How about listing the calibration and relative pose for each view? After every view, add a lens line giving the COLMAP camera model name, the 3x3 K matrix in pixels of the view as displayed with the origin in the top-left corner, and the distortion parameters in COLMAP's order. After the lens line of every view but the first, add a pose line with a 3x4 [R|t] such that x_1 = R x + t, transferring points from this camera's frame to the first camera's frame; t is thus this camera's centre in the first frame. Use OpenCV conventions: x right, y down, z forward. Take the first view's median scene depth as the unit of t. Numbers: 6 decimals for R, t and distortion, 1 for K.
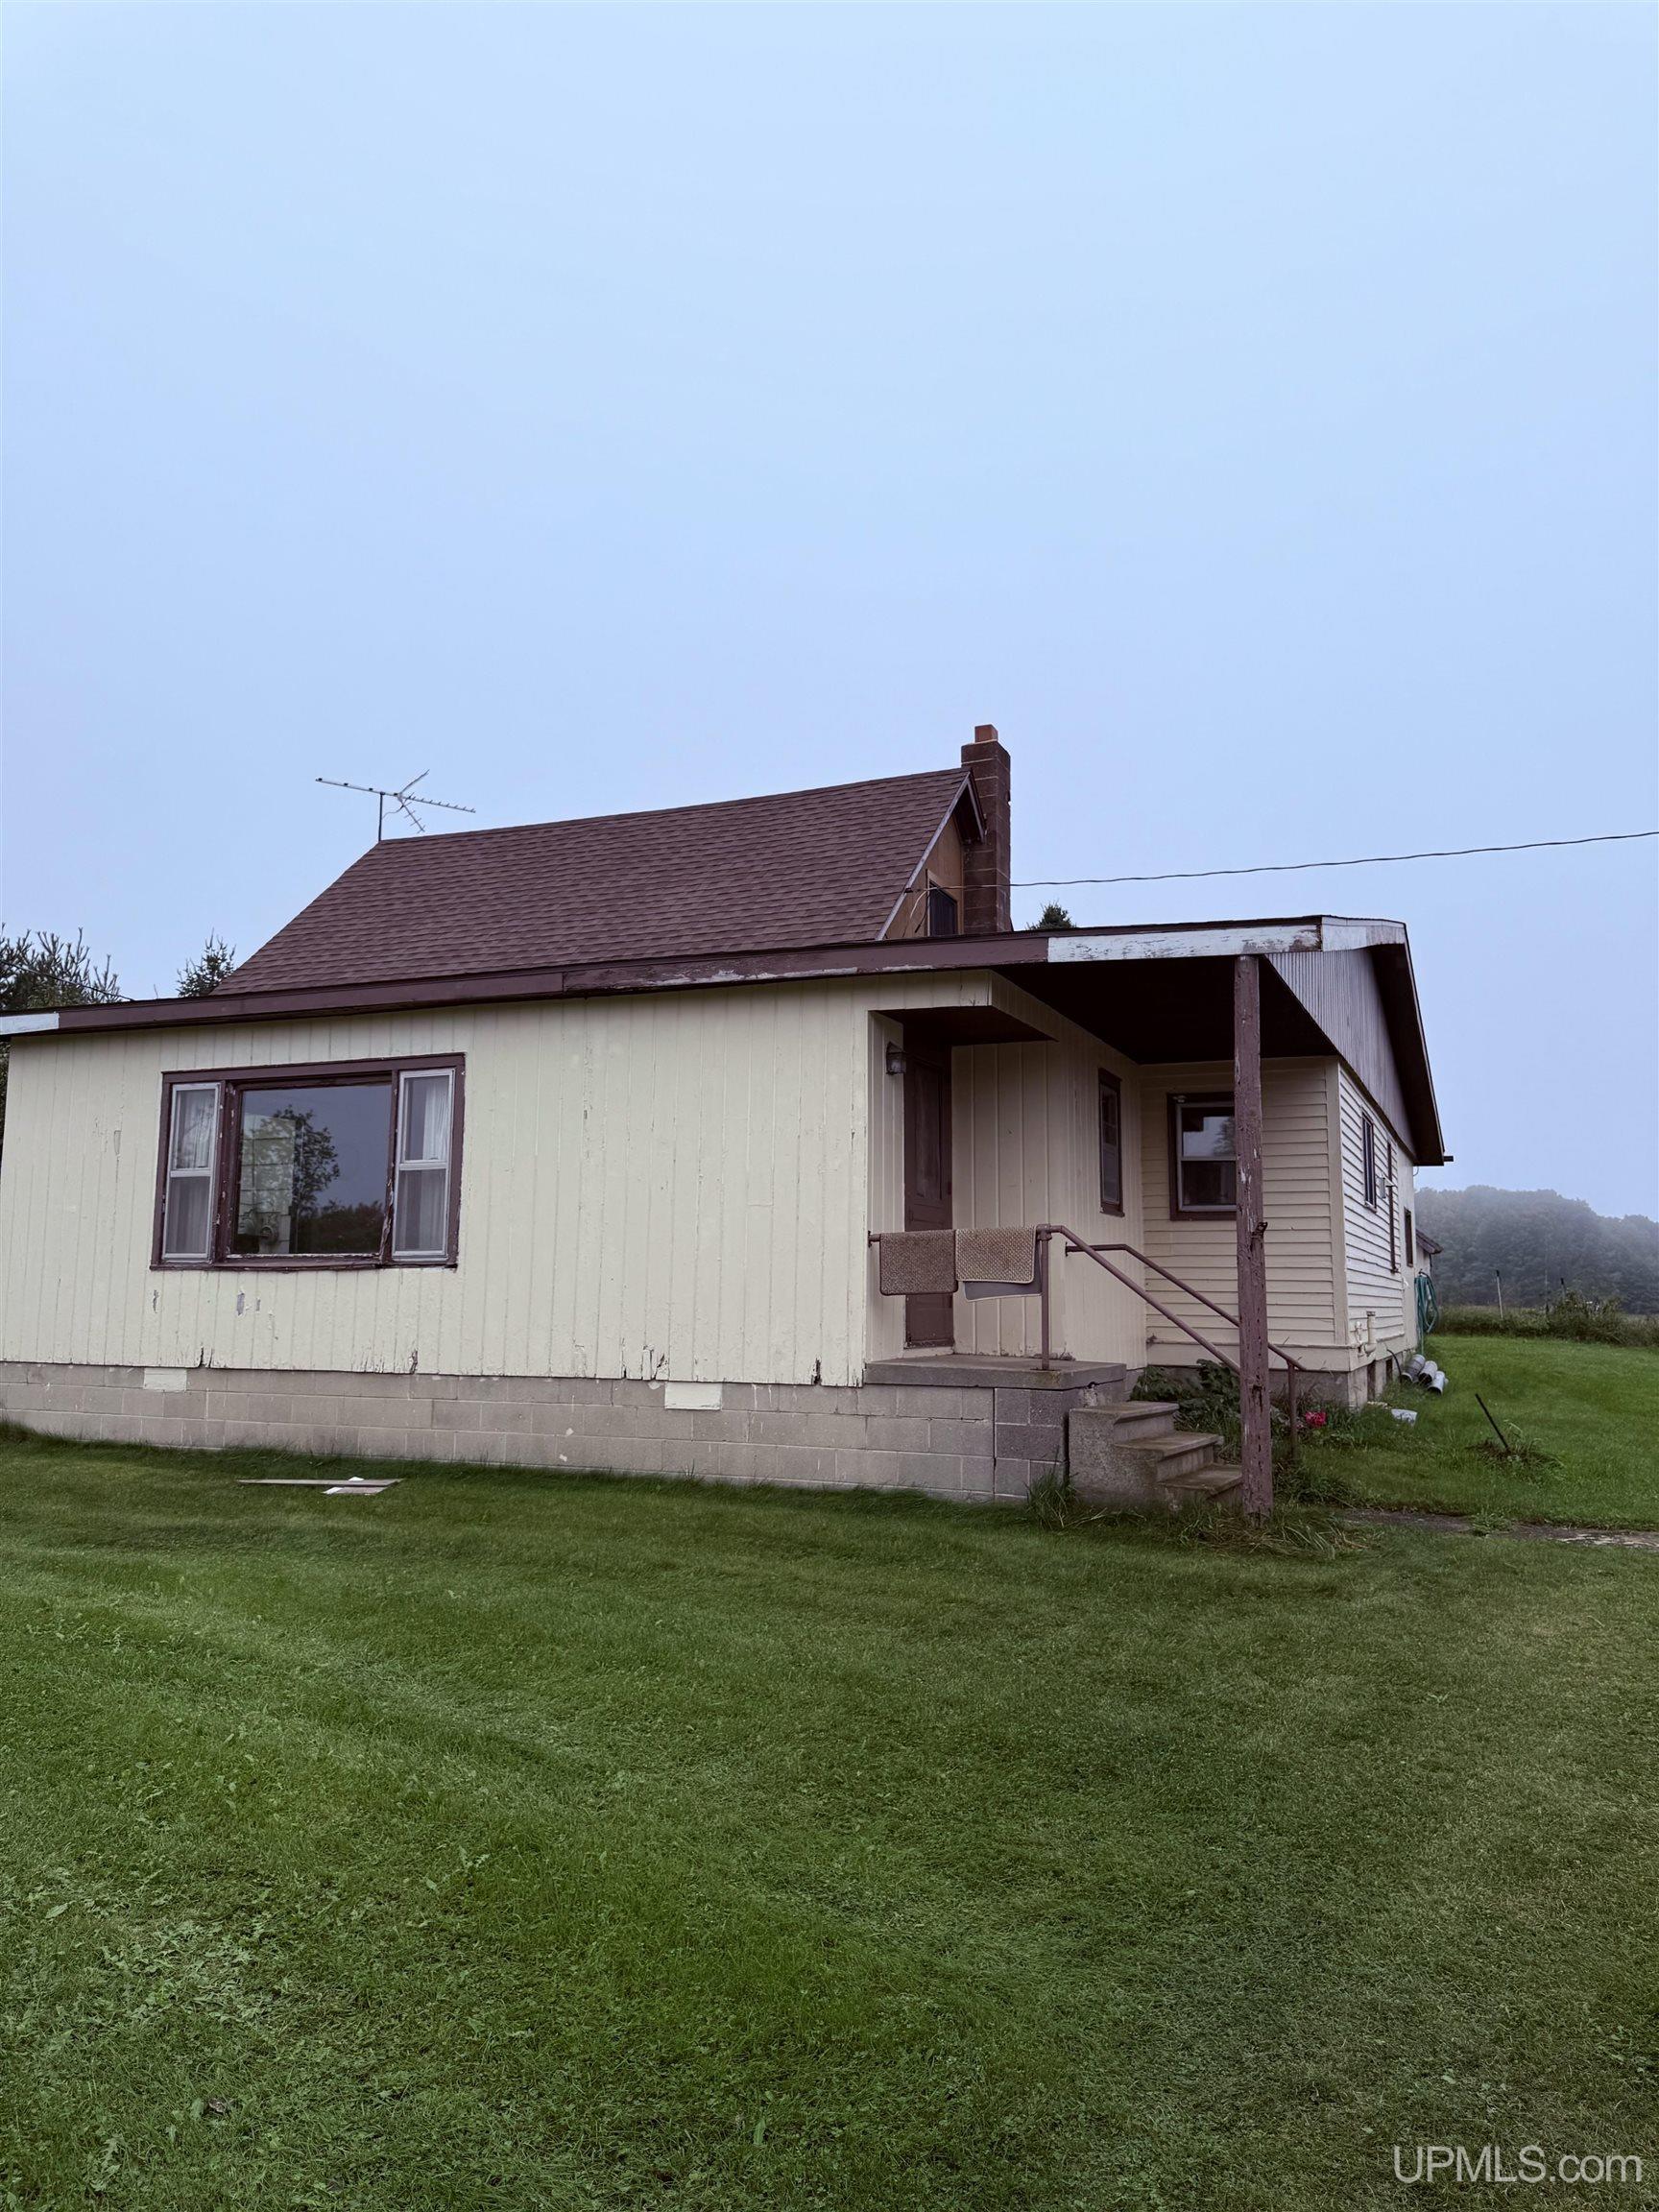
lens RADIAL K [[1558.9, 0, 843.4], [0, 1558.9, 1098.9], [0, 0, 1]] dist [0.179631, -0.367633]
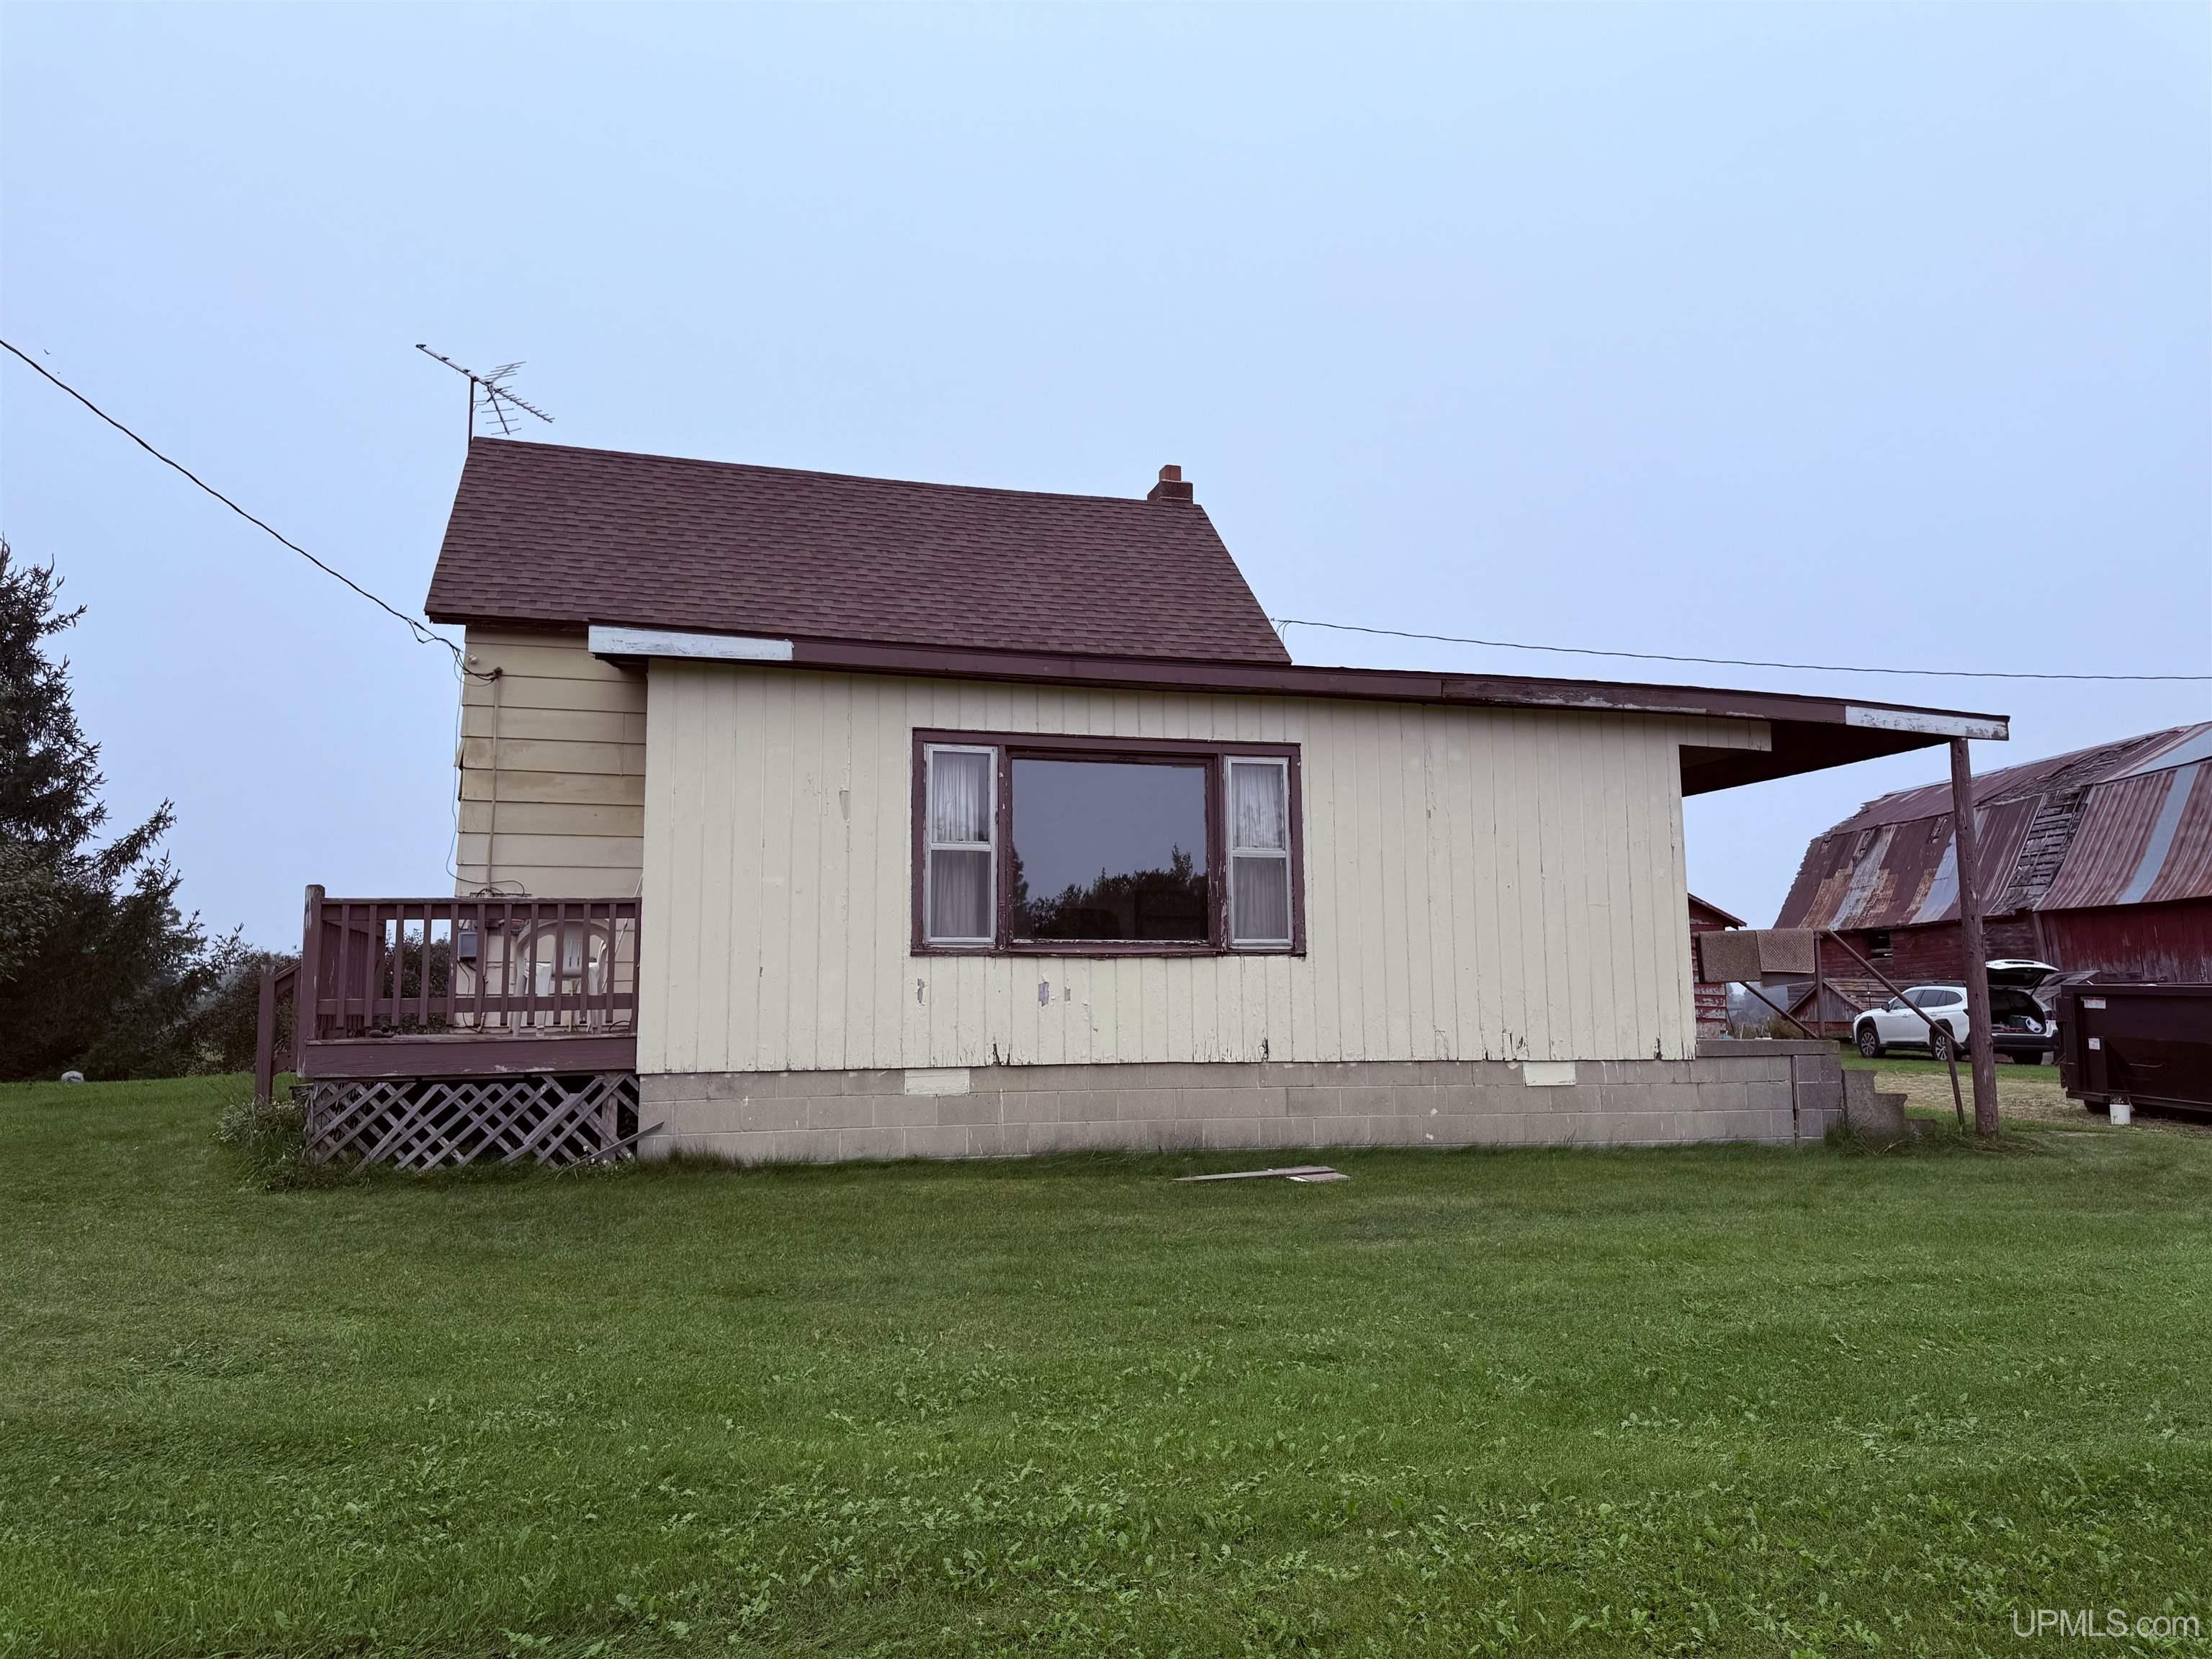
lens RADIAL K [[1558.9, 0, 1106.0], [0, 1558.9, 829.5], [0, 0, 1]] dist [0.179631, -0.367633]
pose [[0.776096, 0.060545, 0.627701, -0.972851], [-0.064648, 0.997775, -0.016308, 0.050256], [-0.627292, -0.027923, 0.778284, 0.300869]]
